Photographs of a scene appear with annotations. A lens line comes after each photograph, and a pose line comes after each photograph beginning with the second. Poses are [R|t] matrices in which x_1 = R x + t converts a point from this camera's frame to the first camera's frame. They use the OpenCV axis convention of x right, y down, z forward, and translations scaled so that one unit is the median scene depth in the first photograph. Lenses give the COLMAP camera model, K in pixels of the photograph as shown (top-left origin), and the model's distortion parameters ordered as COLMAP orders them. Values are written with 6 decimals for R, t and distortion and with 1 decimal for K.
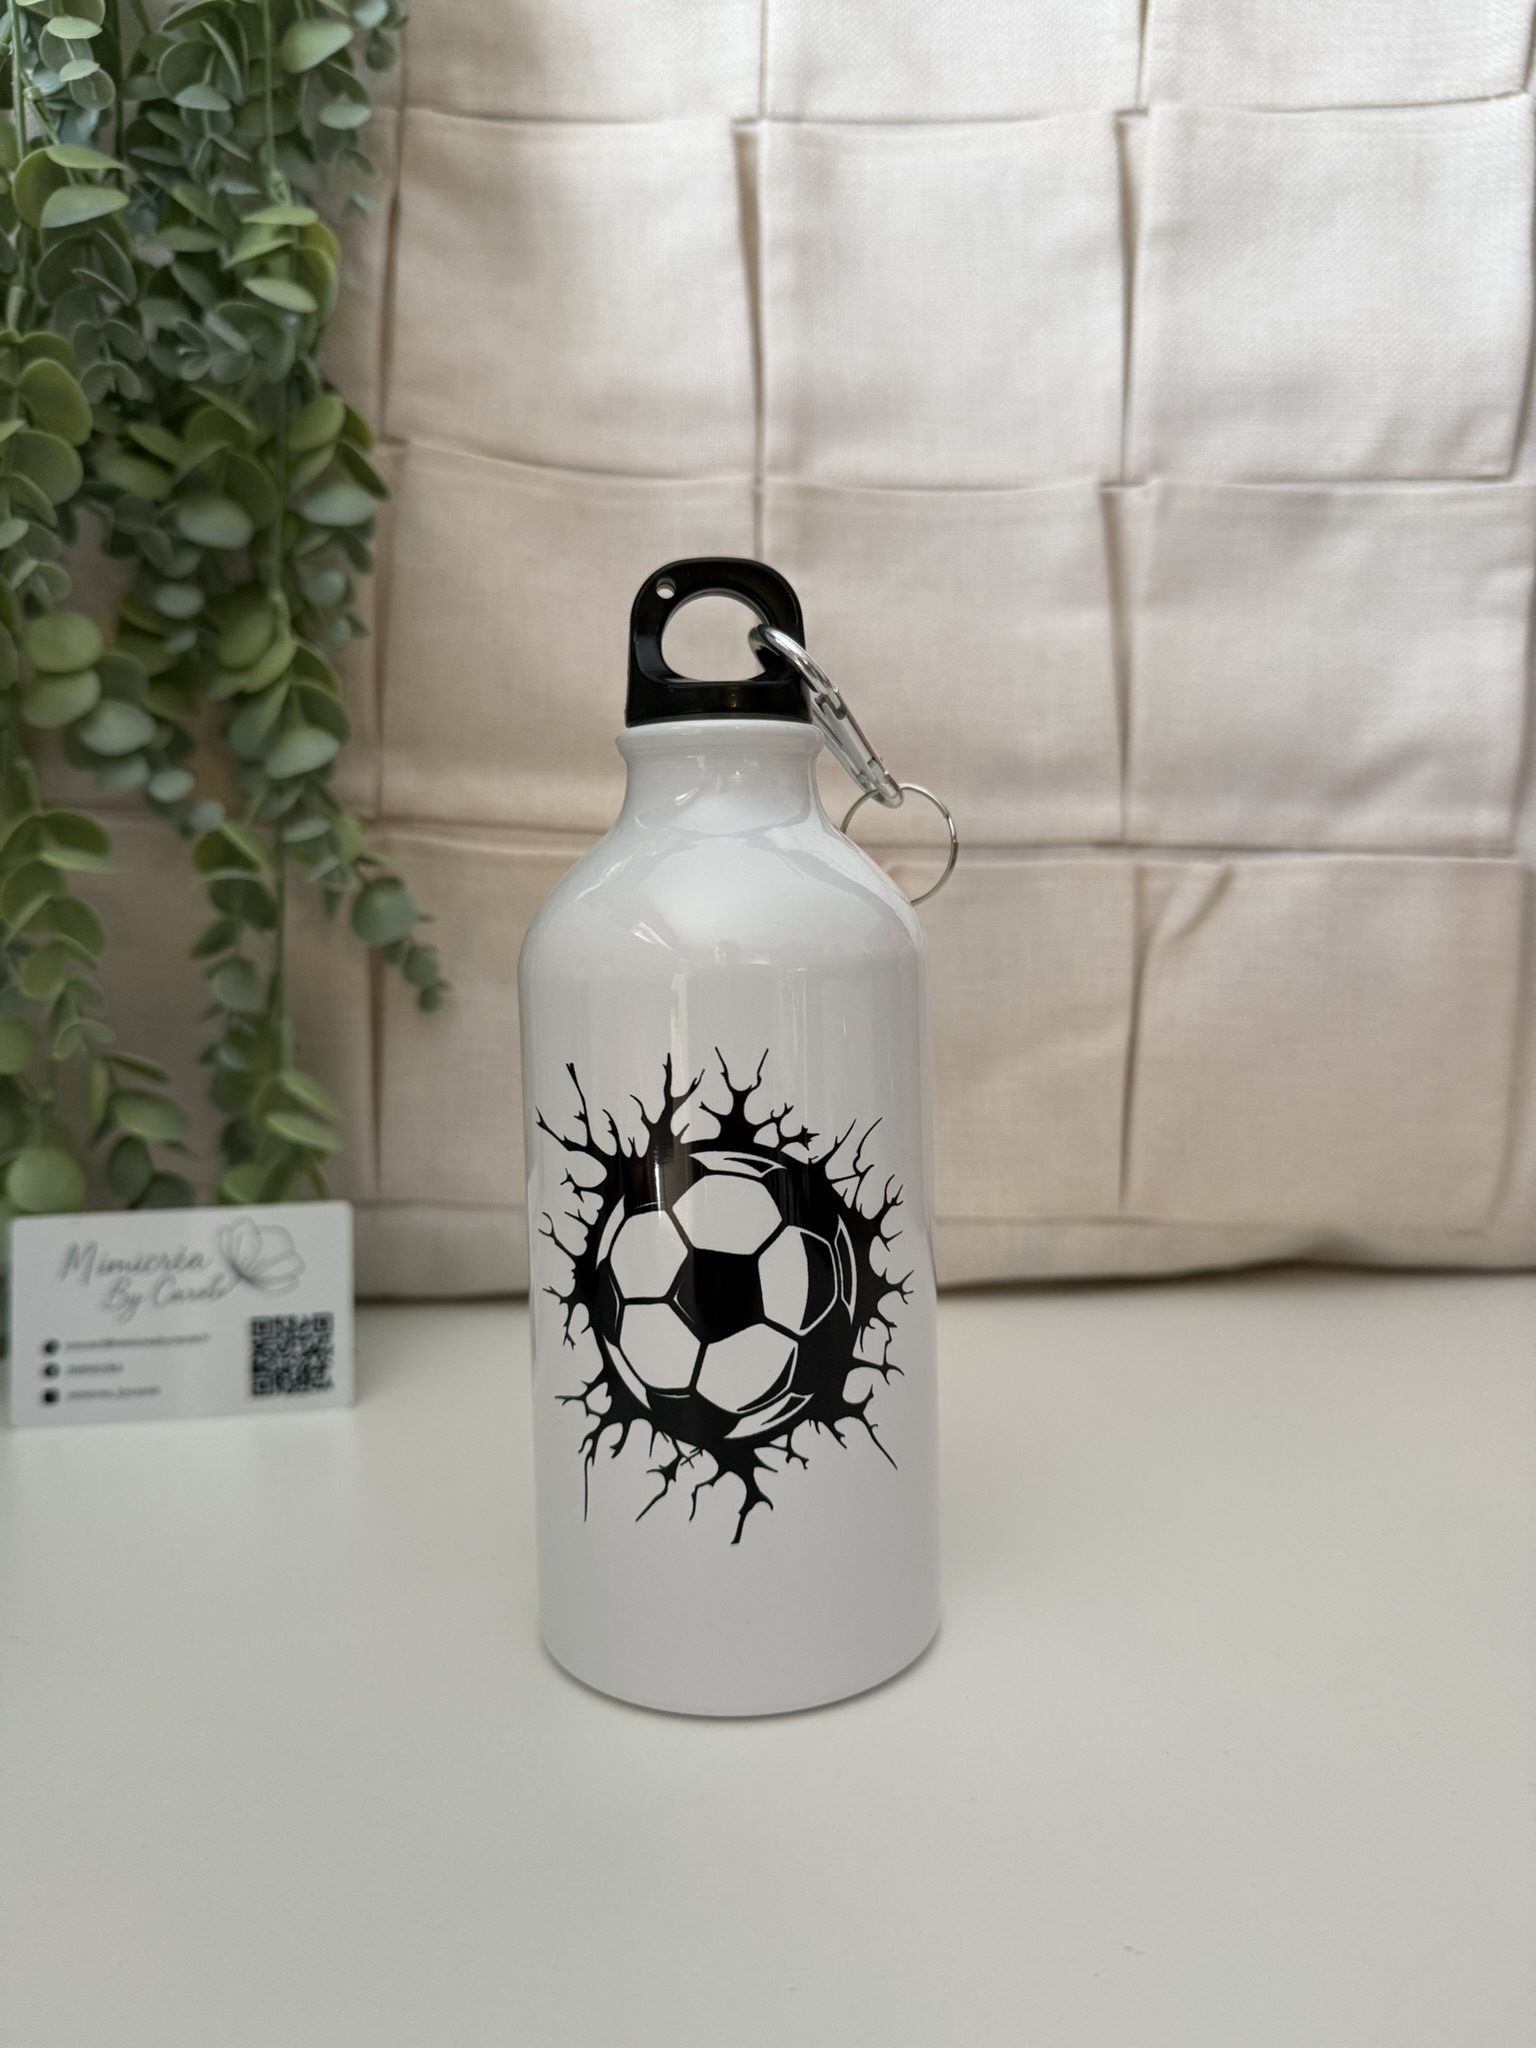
lens RADIAL K [[1485.8, 0, 757.9], [0, 1485.8, 1046.8], [0, 0, 1]] dist [-0.036776, -0.003824]
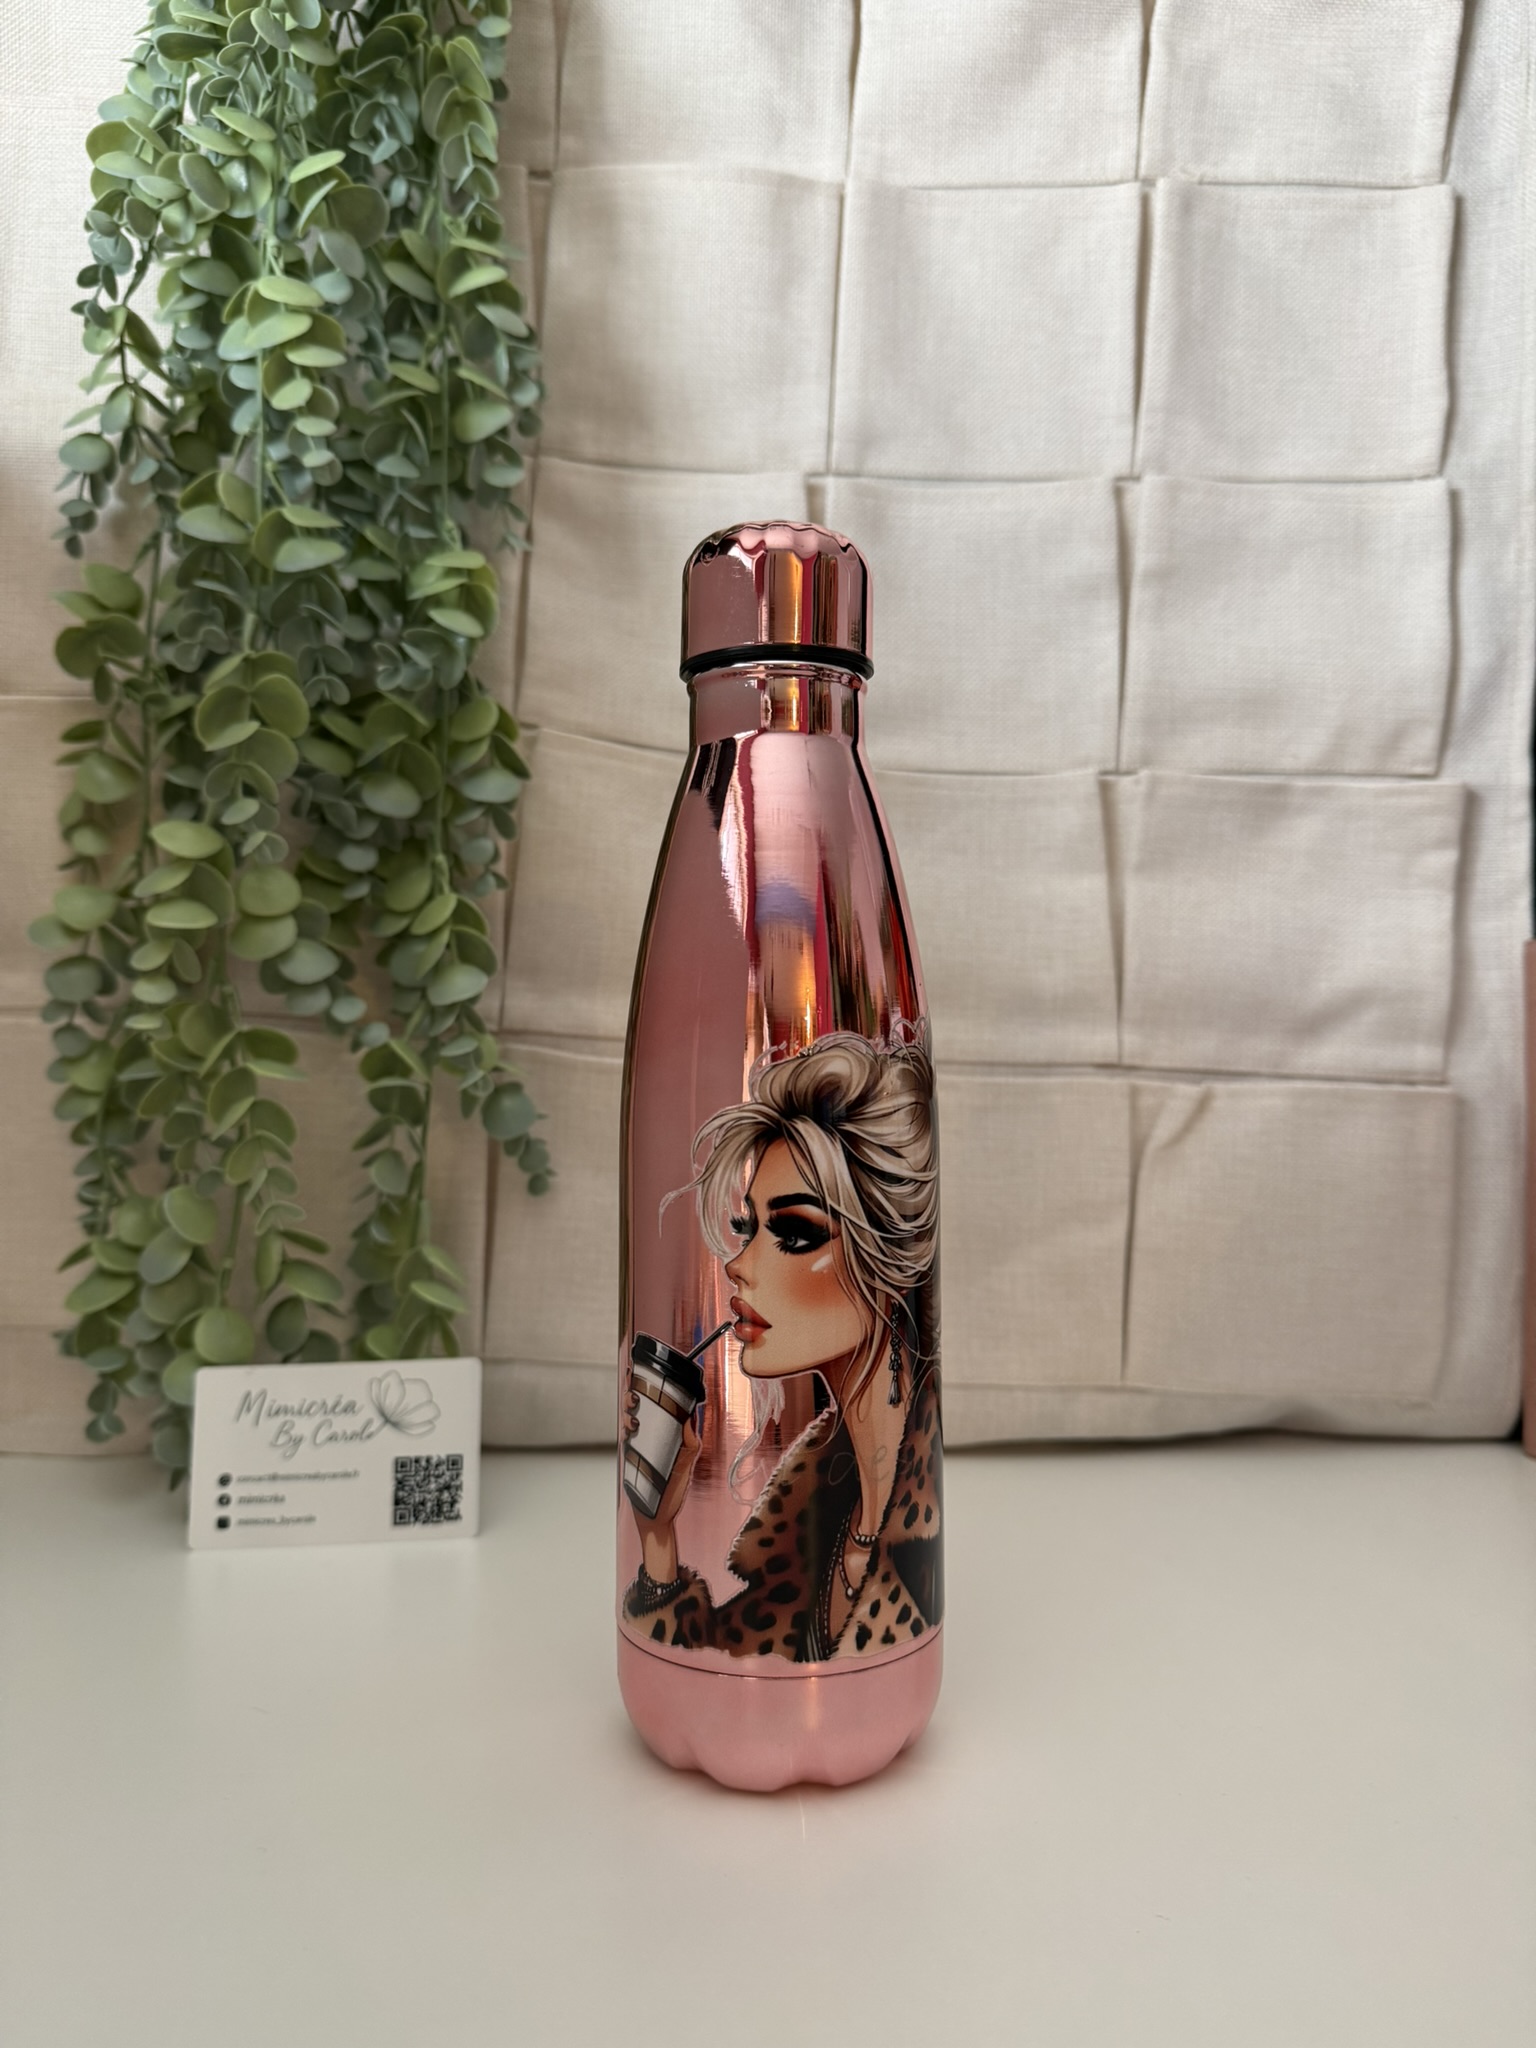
lens RADIAL K [[1485.8, 0, 755.4], [0, 1485.8, 1041.0], [0, 0, 1]] dist [-0.036776, -0.003824]
pose [[0.999584, 0.023861, 0.016203, -0.069912], [-0.021860, 0.993230, -0.114088, -0.016504], [-0.018815, 0.113687, 0.993338, -0.188360]]
